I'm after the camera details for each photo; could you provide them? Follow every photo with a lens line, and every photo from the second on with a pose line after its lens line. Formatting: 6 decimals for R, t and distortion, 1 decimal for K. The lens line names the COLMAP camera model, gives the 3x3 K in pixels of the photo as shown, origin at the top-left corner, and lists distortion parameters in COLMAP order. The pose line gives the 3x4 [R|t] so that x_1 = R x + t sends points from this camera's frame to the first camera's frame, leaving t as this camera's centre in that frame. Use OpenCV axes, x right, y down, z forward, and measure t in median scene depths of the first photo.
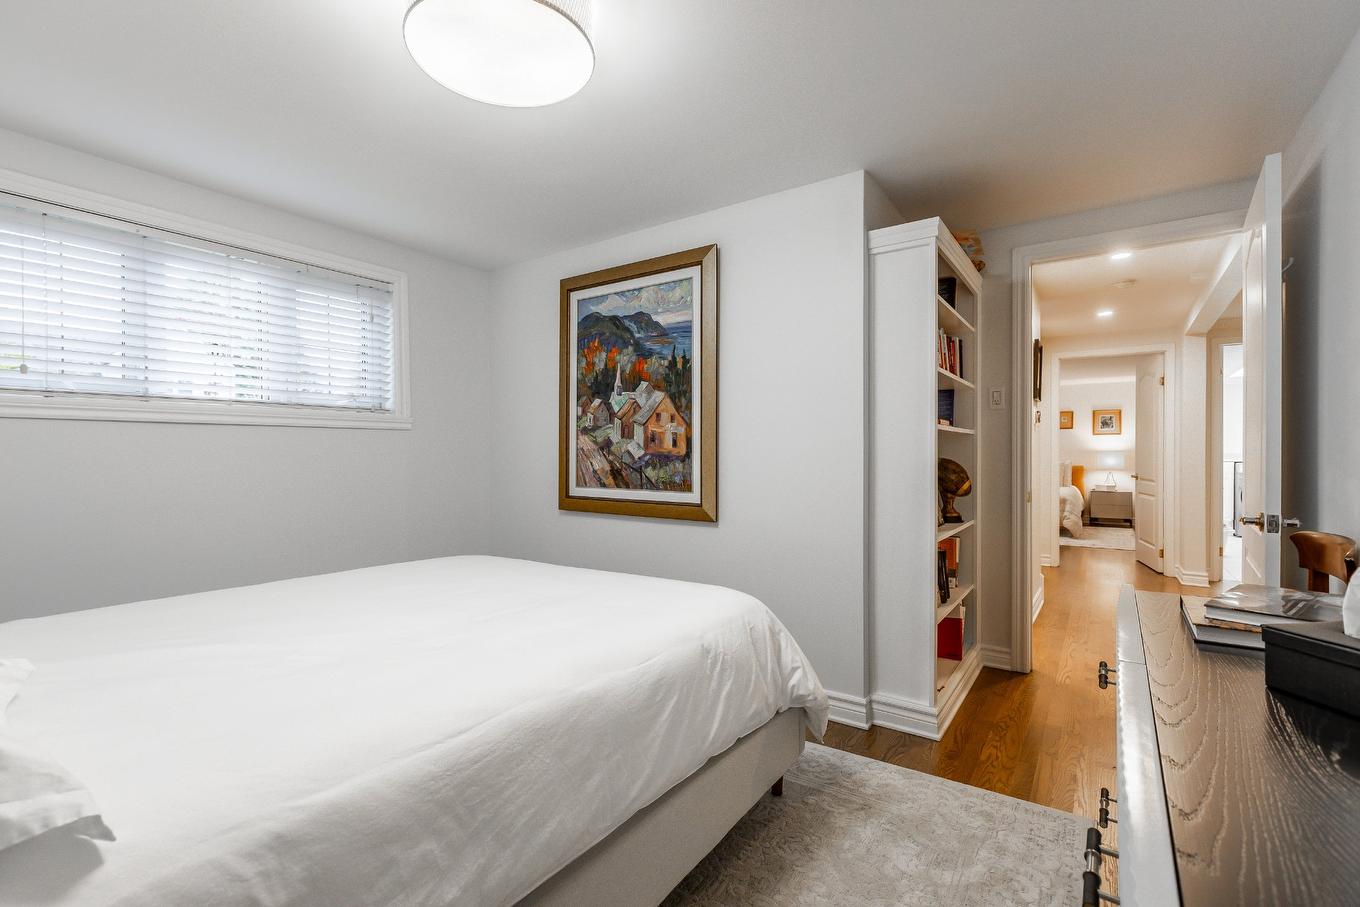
lens RADIAL K [[608.9, 0, 684.2], [0, 608.9, 453.3], [0, 0, 1]] dist [-0.002612, 0.000077]
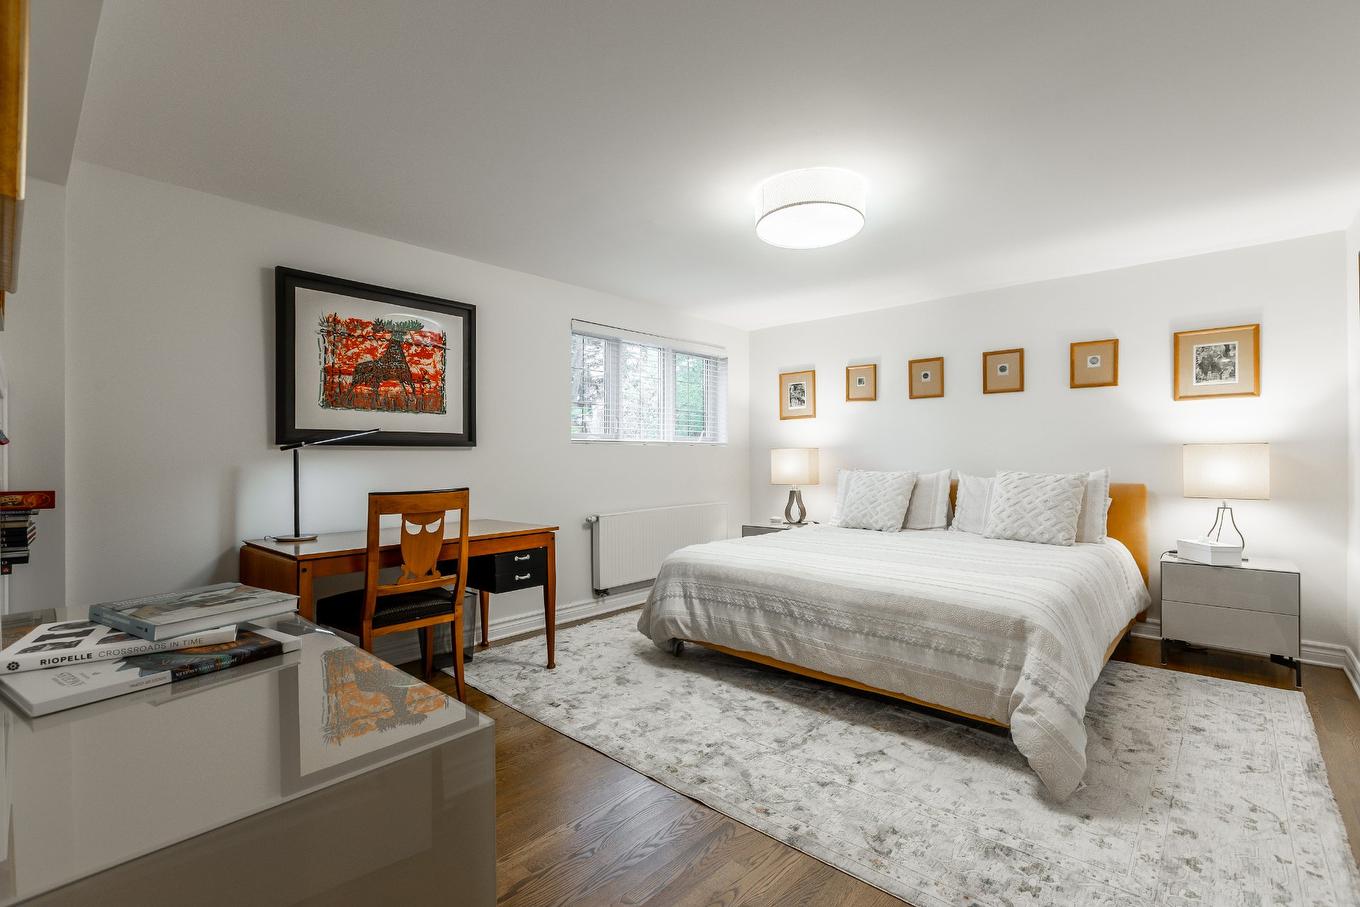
lens RADIAL K [[608.9, 0, 675.7], [0, 608.9, 456.2], [0, 0, 1]] dist [-0.002612, 0.000077]
pose [[0.990841, -0.003882, -0.134975, 0.433194], [0.002943, 0.999970, -0.007151, 0.005660], [0.134998, 0.006689, 0.990823, 0.609553]]
